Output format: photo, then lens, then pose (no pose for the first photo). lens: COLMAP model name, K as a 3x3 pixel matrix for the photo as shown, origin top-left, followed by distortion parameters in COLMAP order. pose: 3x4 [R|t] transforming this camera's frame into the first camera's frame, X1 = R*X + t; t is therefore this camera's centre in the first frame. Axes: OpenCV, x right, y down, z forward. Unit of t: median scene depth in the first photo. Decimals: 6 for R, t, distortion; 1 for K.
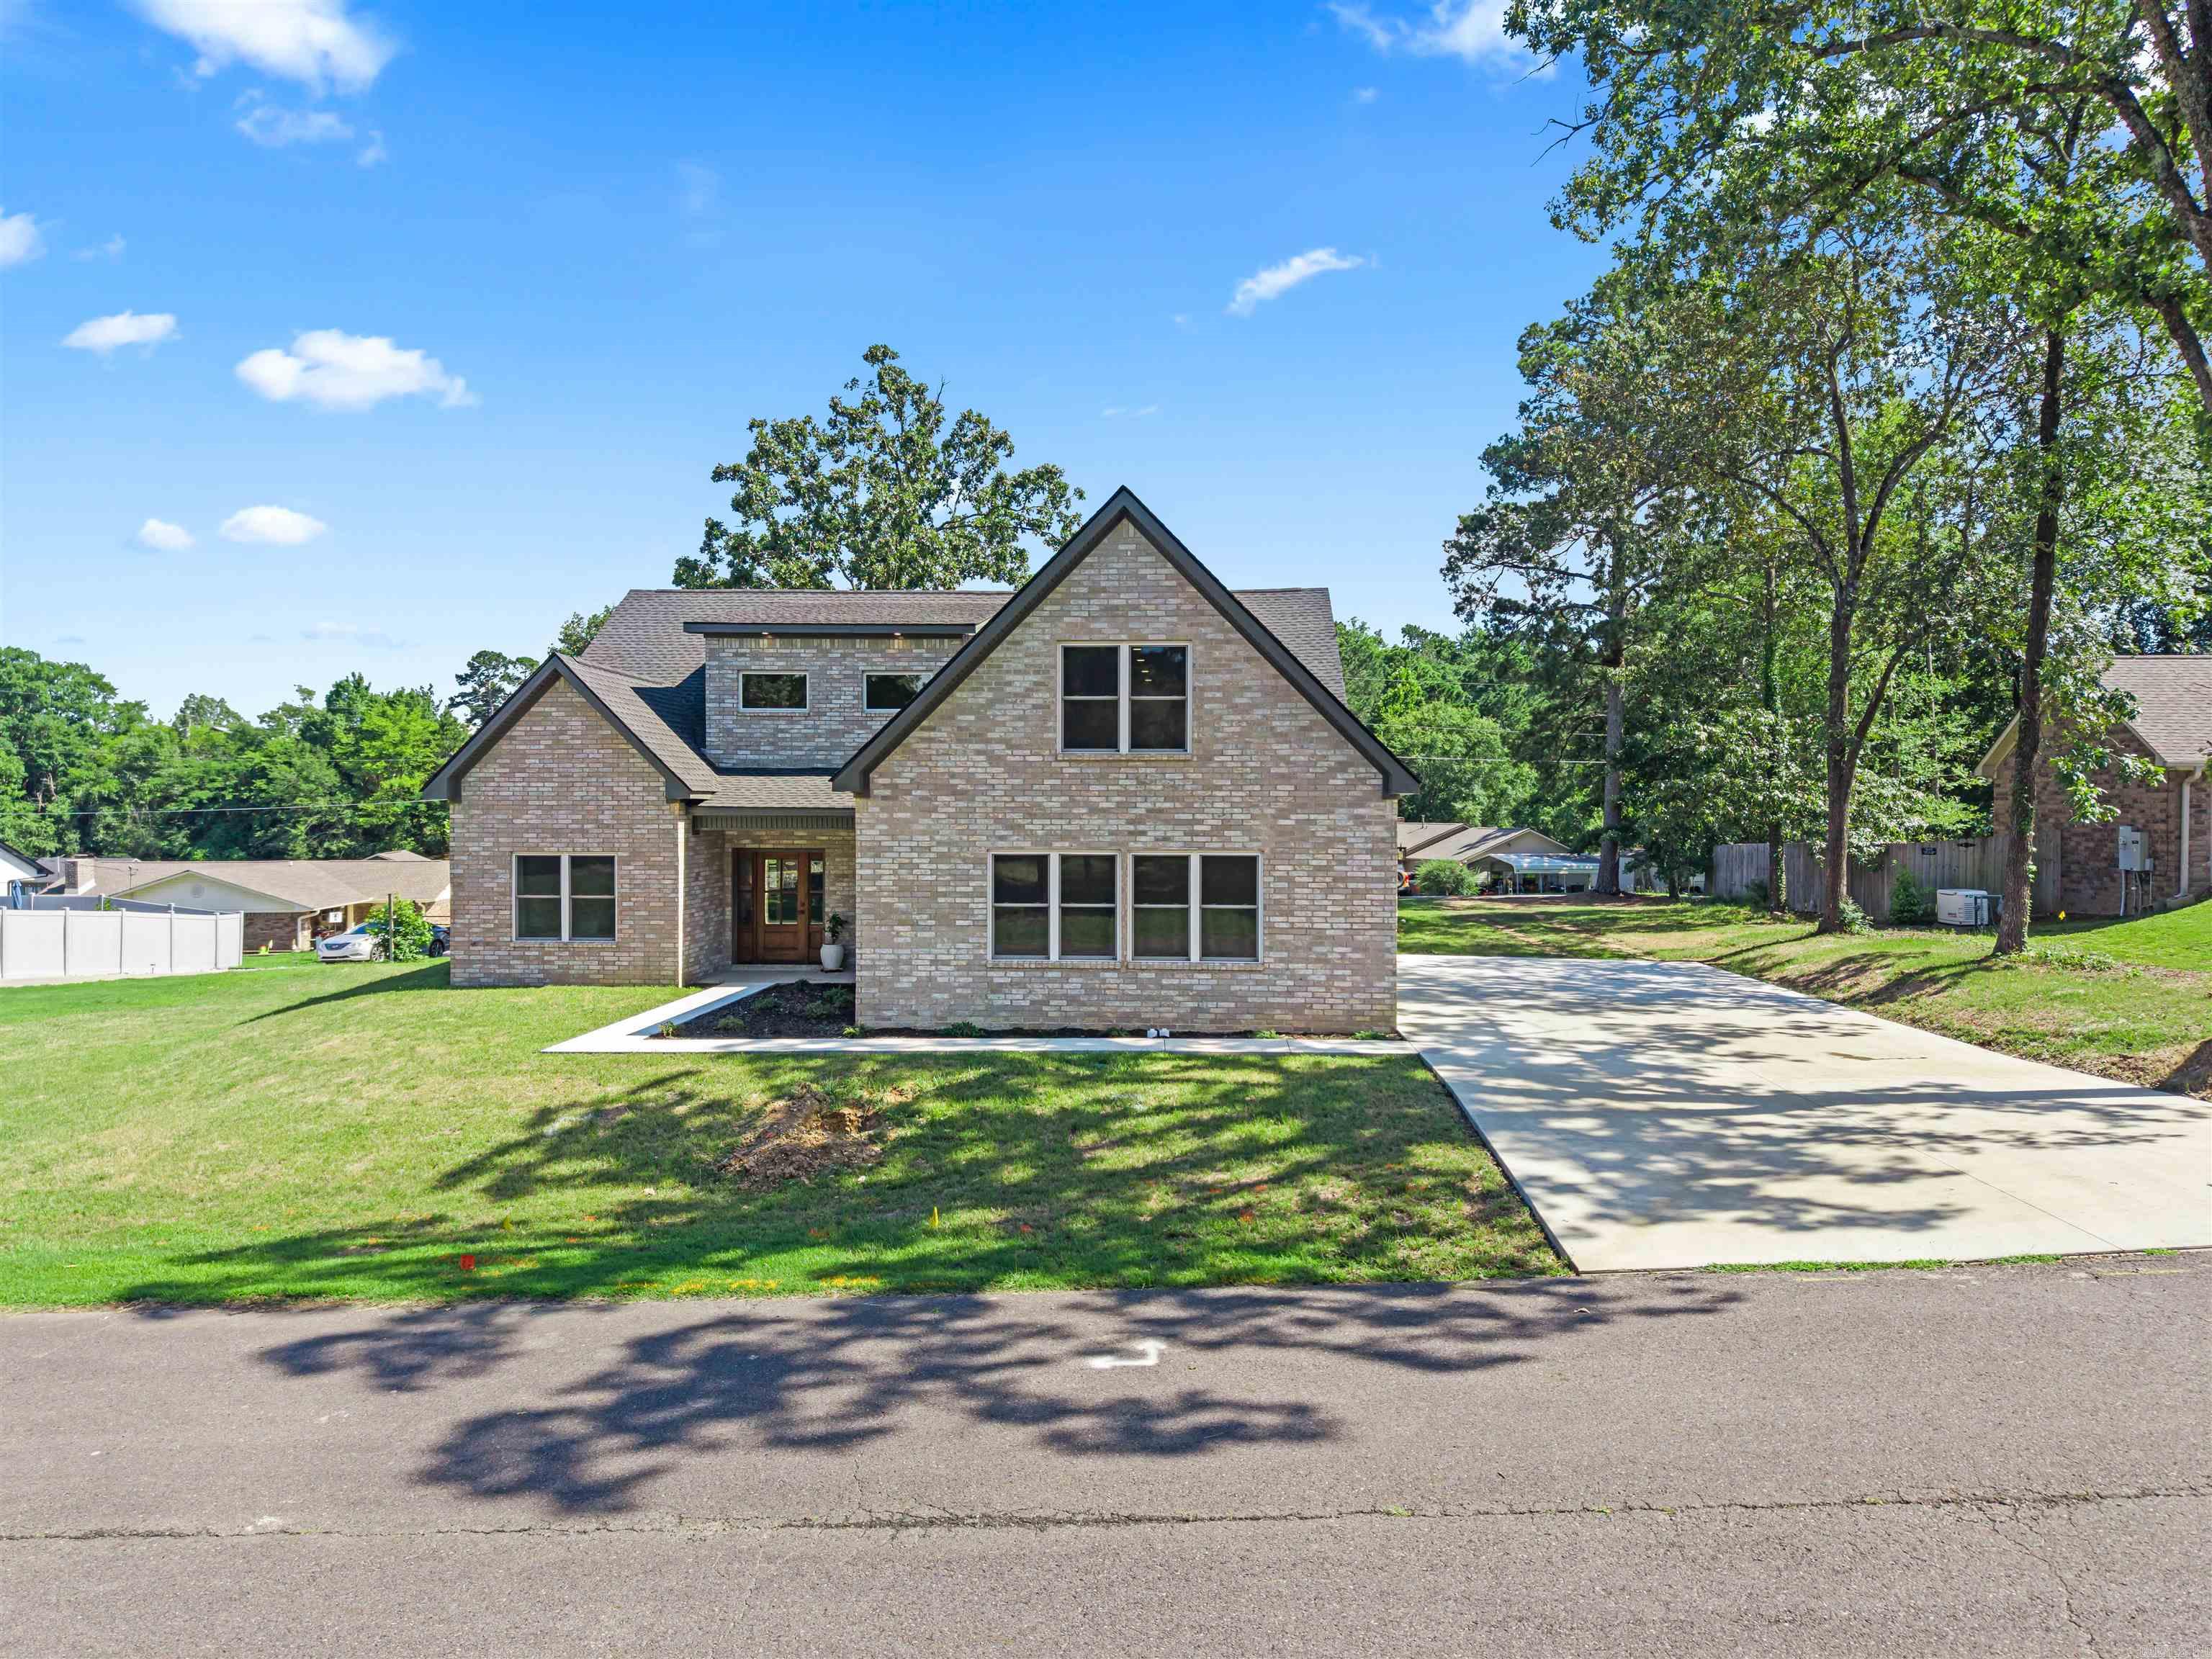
lens RADIAL K [[1440.7, 0, 1092.1], [0, 1440.7, 829.1], [0, 0, 1]] dist [0.135762, -0.252171]
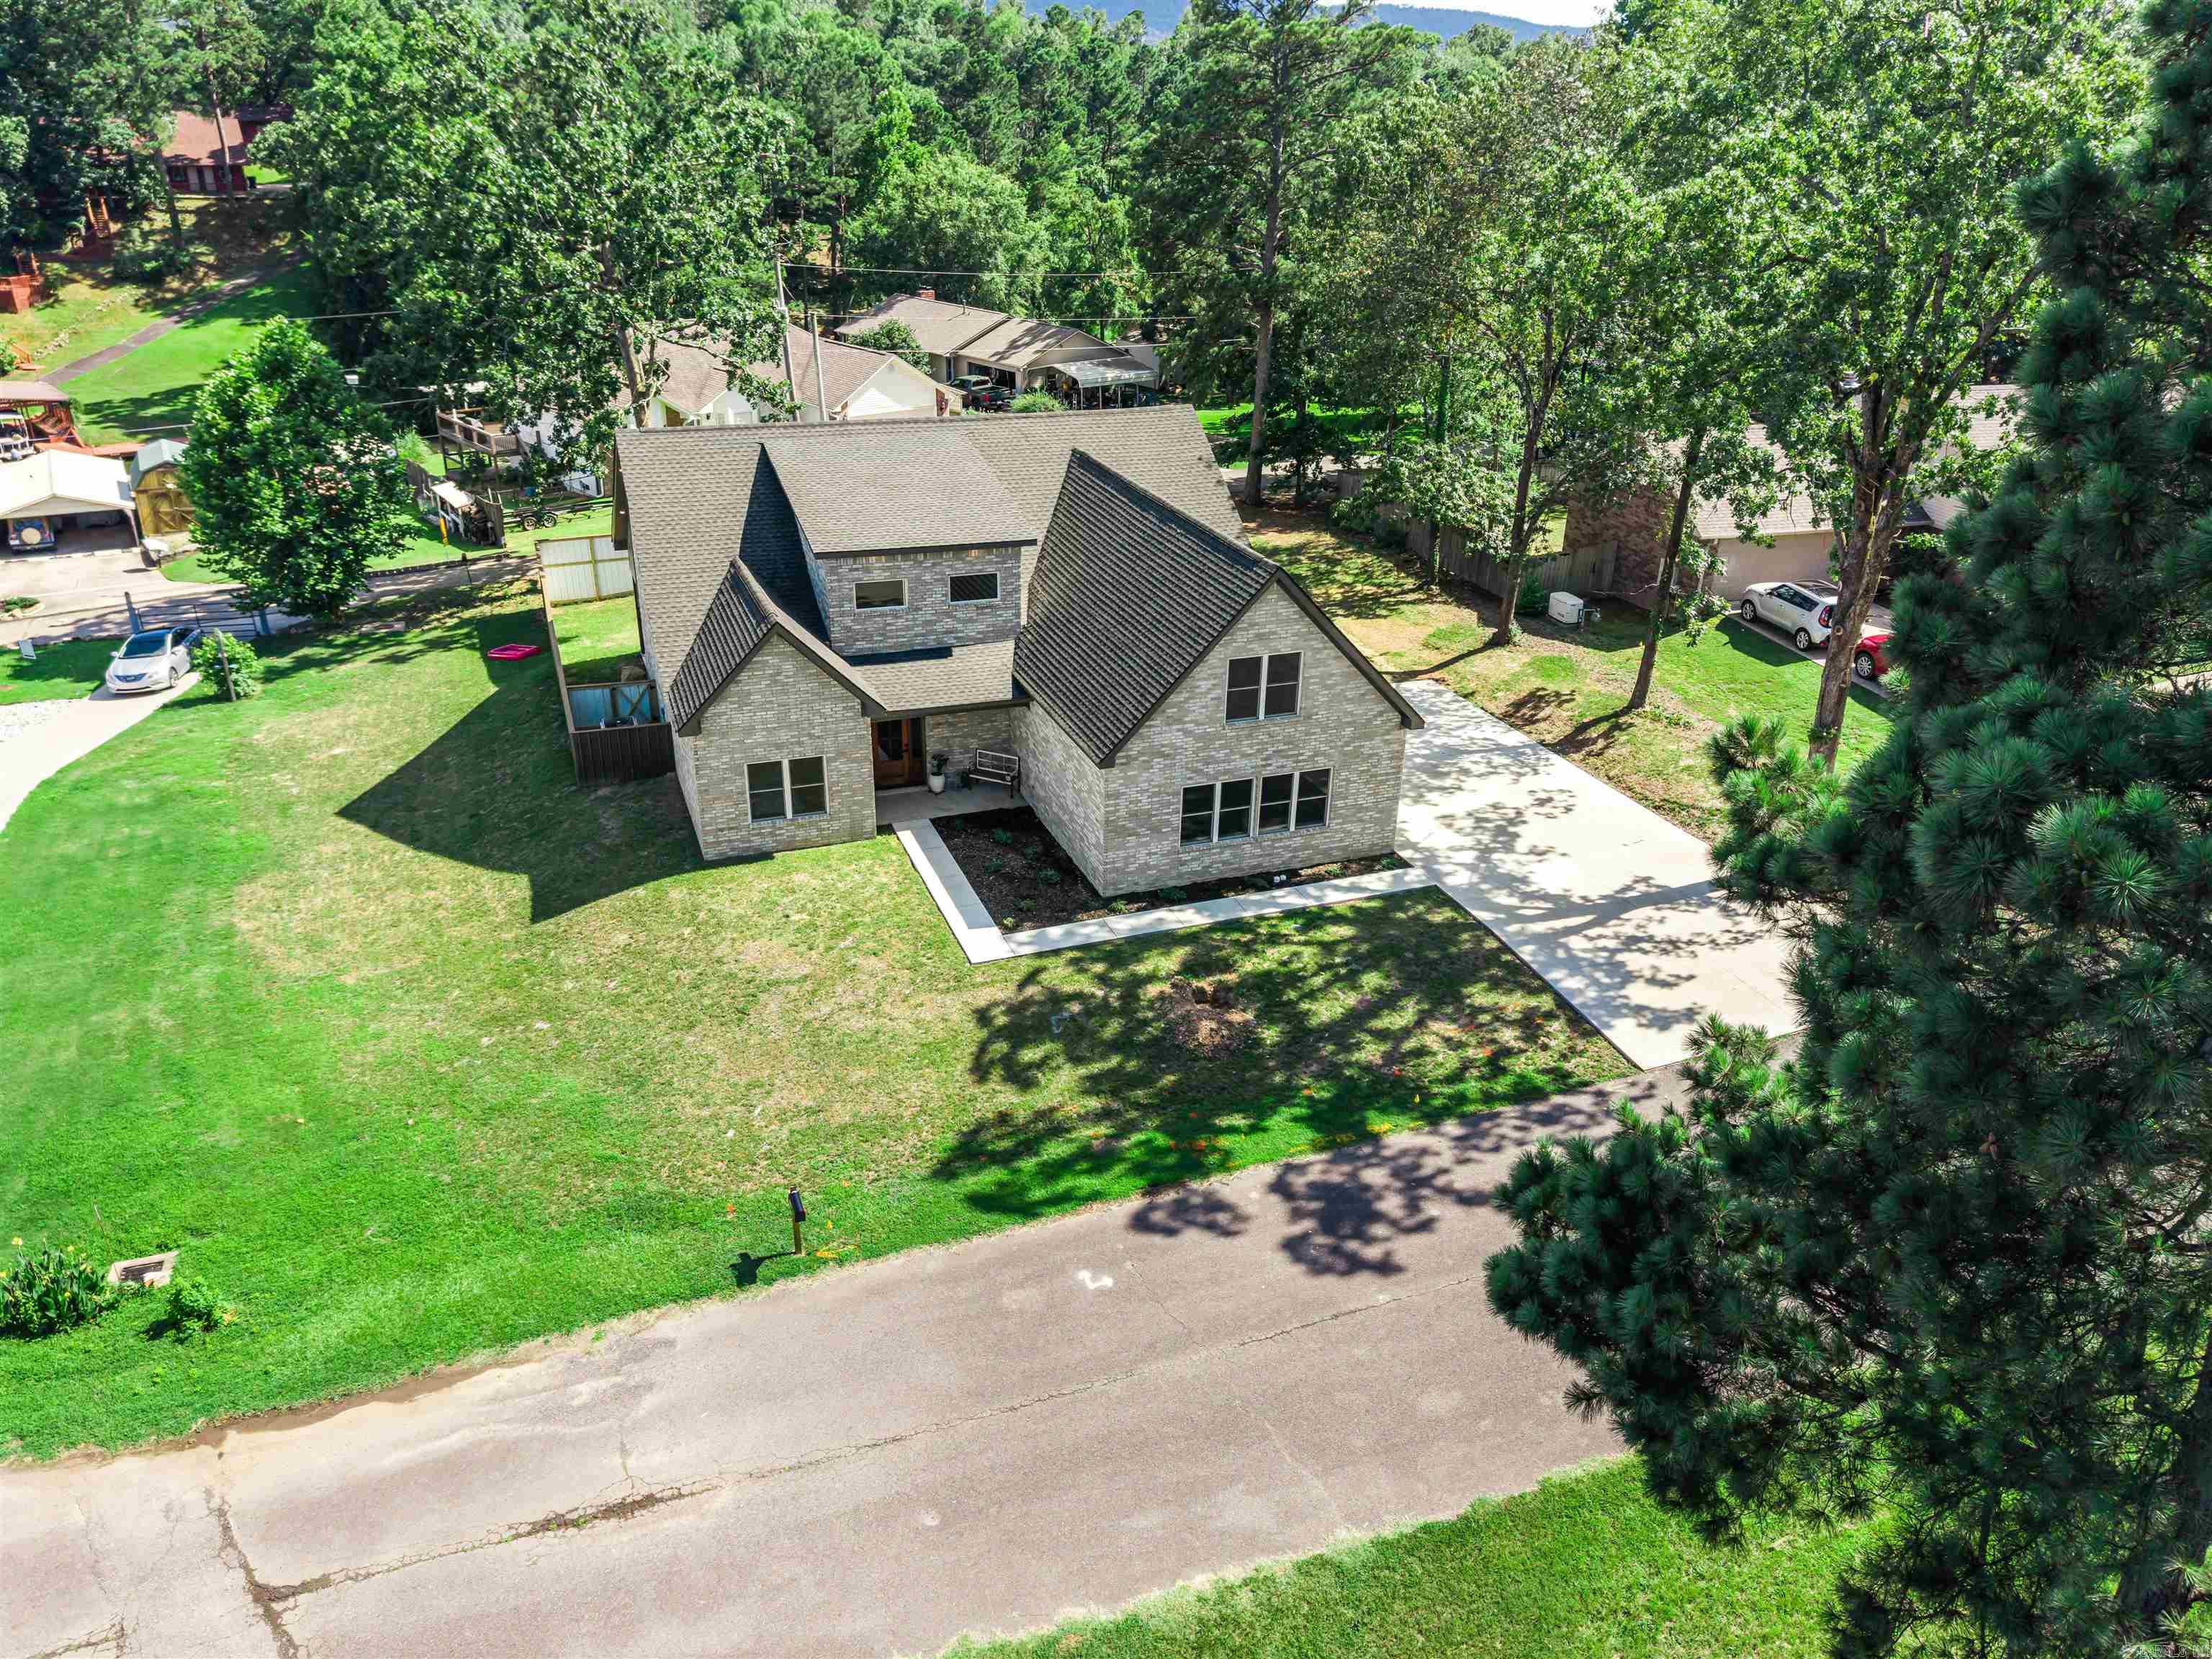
lens RADIAL K [[1495.2, 0, 1129.6], [0, 1495.2, 861.8], [0, 0, 1]] dist [0.017461, -0.015608]
pose [[0.909022, -0.165556, 0.382453, -0.772369], [-0.016532, 0.902660, 0.430037, -0.621521], [-0.416420, -0.397235, 0.817801, -0.367322]]
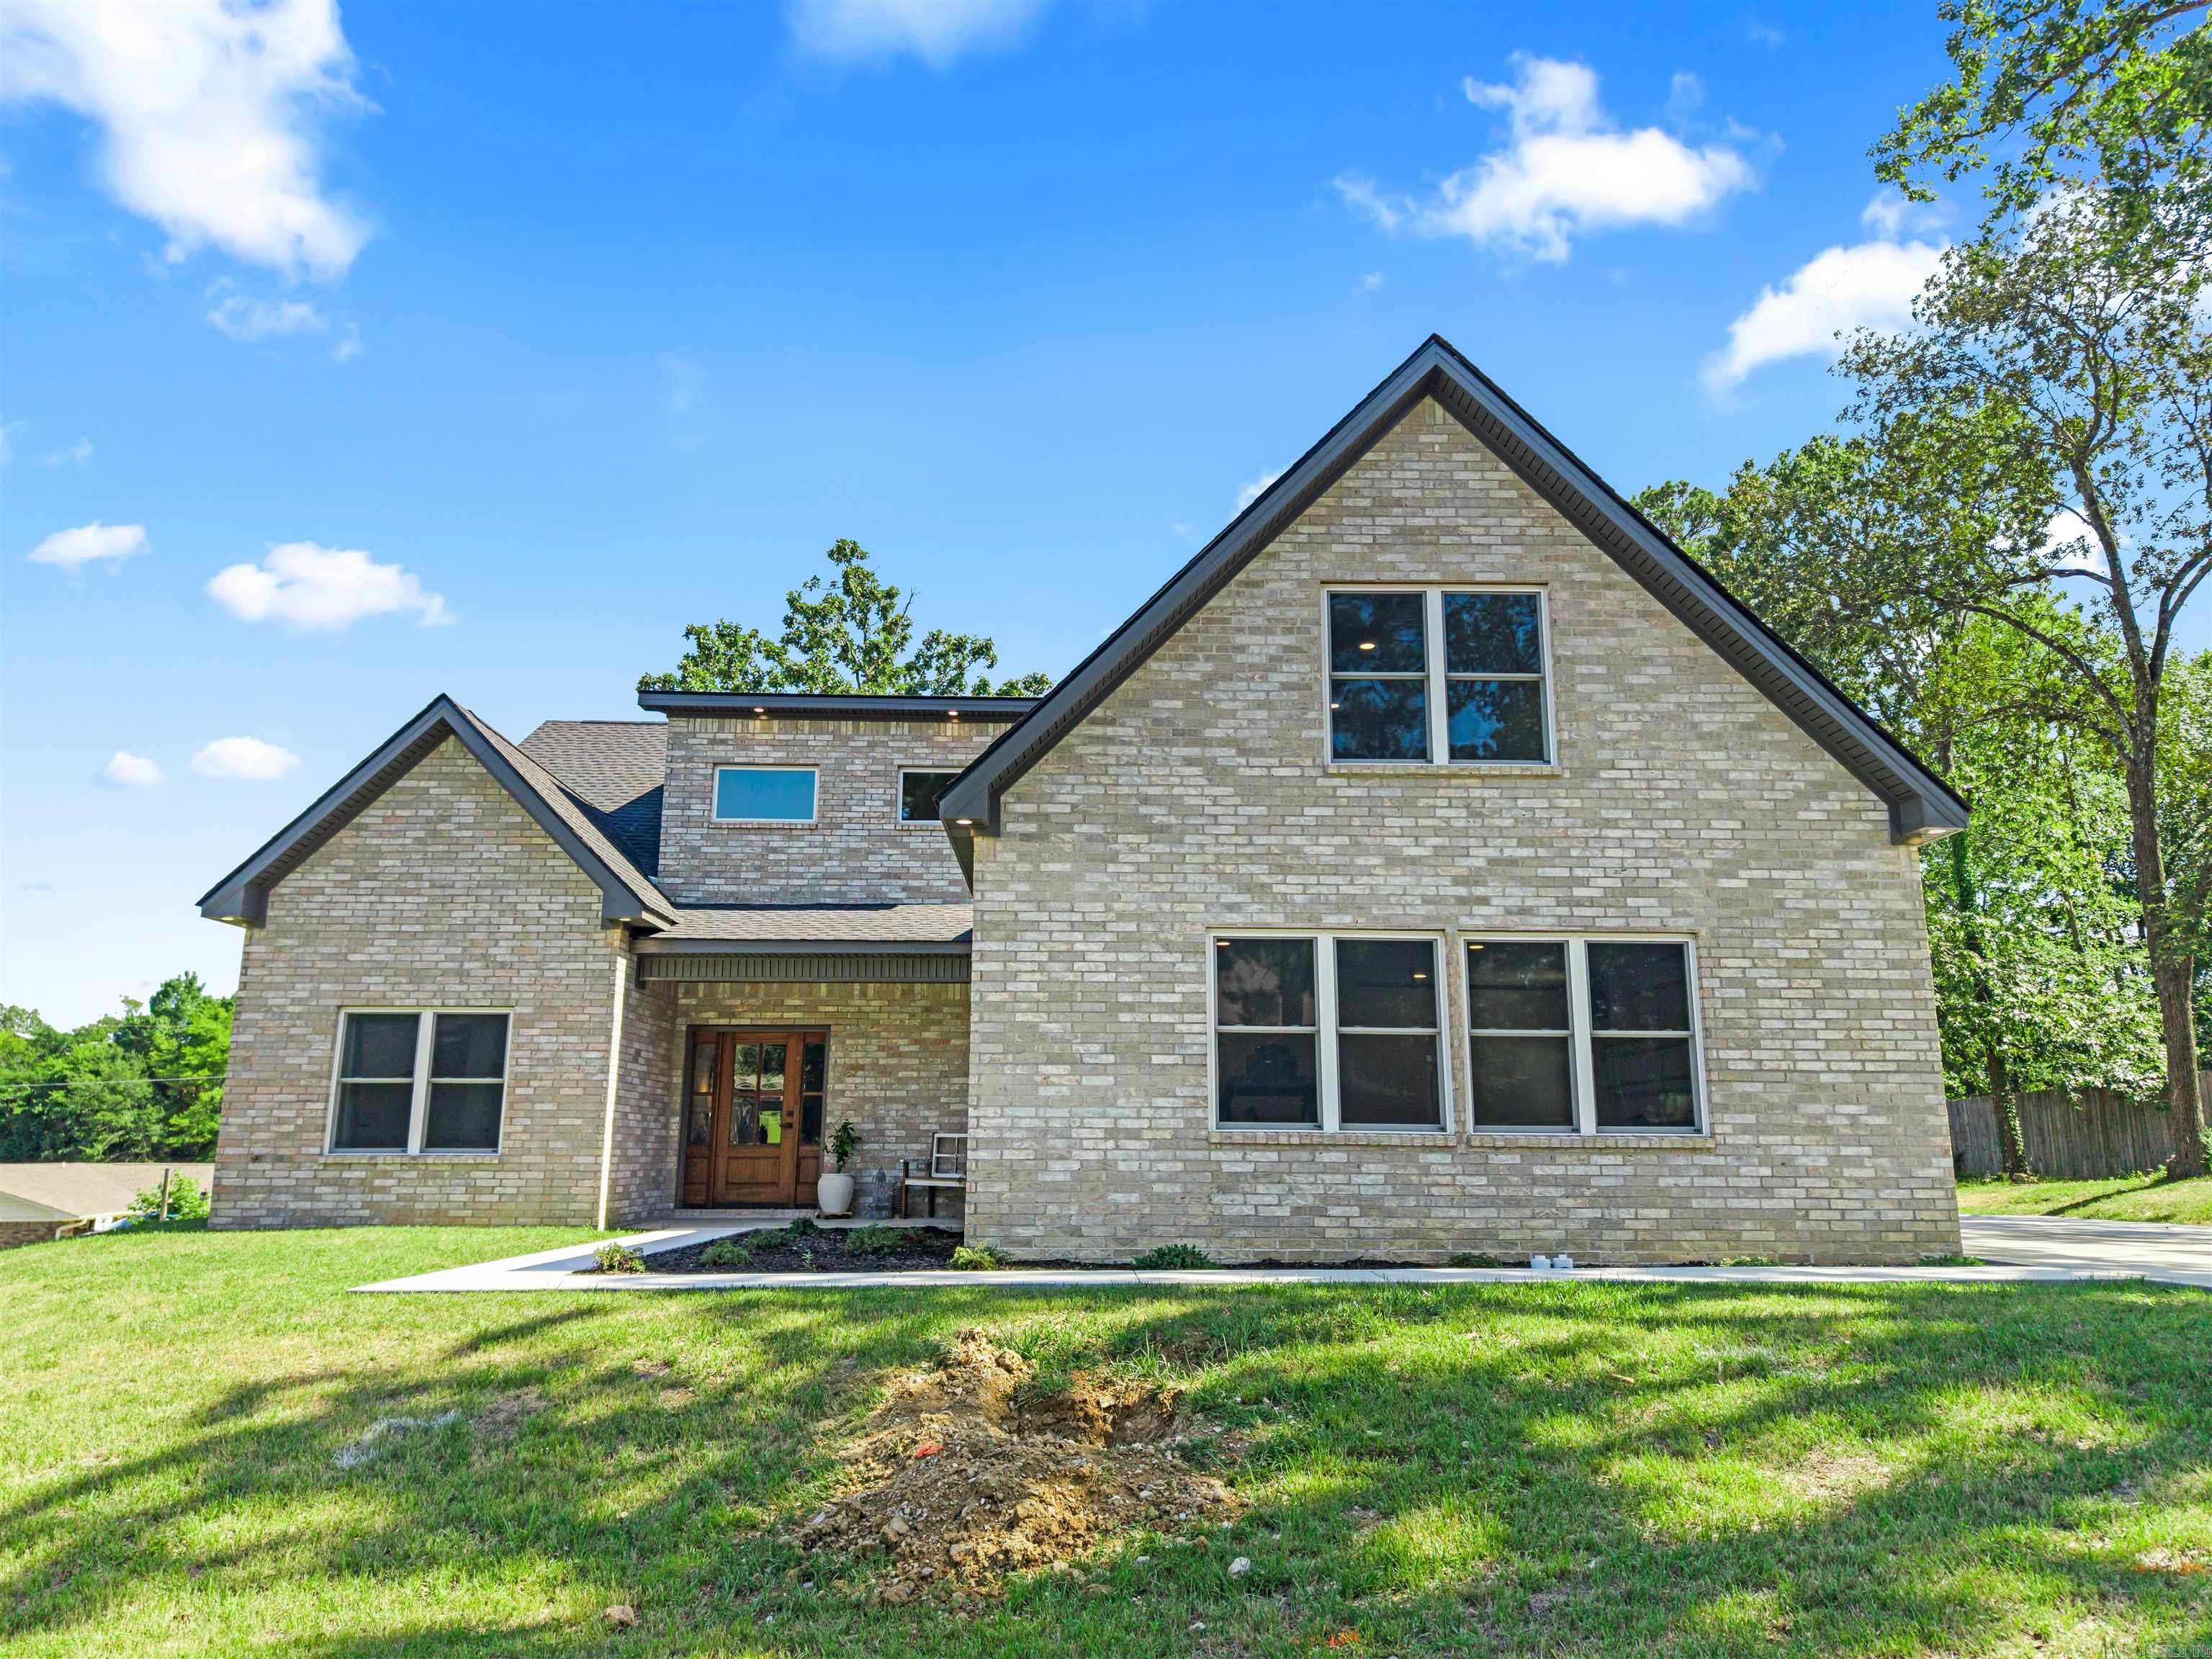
lens RADIAL K [[1477.3, 0, 1101.0], [0, 1477.3, 826.6], [0, 0, 1]] dist [0.067954, -0.107755]
pose [[0.996872, 0.019067, 0.076697, -0.158402], [-0.001093, 0.973695, -0.227852, 0.106618], [-0.079024, 0.227055, 0.970670, 0.433785]]
